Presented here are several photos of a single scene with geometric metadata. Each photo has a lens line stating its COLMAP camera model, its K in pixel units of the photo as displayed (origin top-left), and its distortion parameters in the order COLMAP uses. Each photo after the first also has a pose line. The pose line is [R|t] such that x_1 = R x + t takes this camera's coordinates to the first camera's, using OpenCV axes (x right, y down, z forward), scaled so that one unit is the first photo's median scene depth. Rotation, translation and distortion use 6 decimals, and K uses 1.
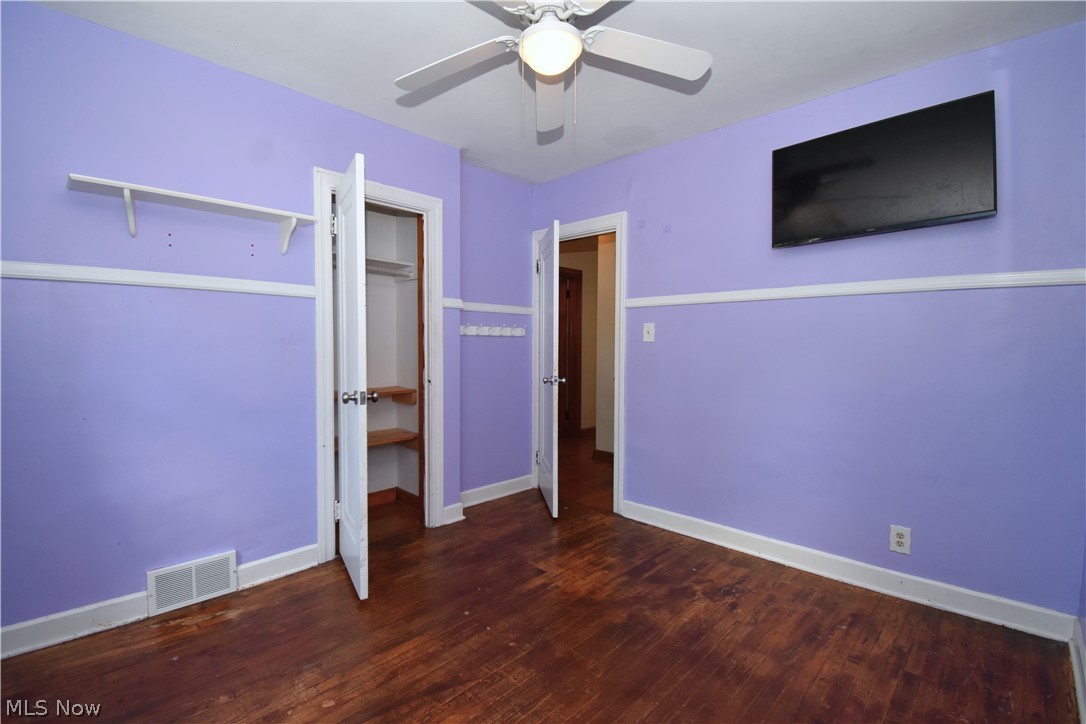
lens RADIAL K [[517.9, 0, 541.3], [0, 517.9, 359.1], [0, 0, 1]] dist [0.026289, -0.033466]
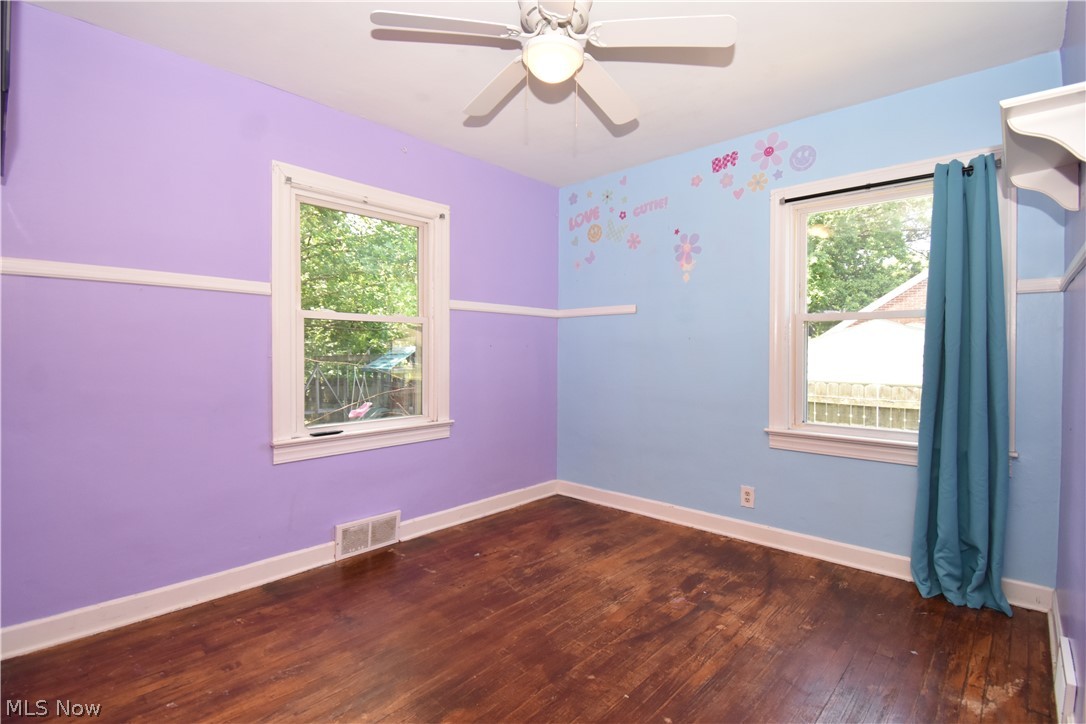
lens RADIAL K [[517.9, 0, 541.3], [0, 517.9, 359.1], [0, 0, 1]] dist [0.026289, -0.033466]
pose [[-0.999653, -0.006465, -0.025548, 0.059031], [-0.007671, 0.998847, 0.047391, -0.043407], [0.025213, 0.047570, -0.998550, 1.972389]]
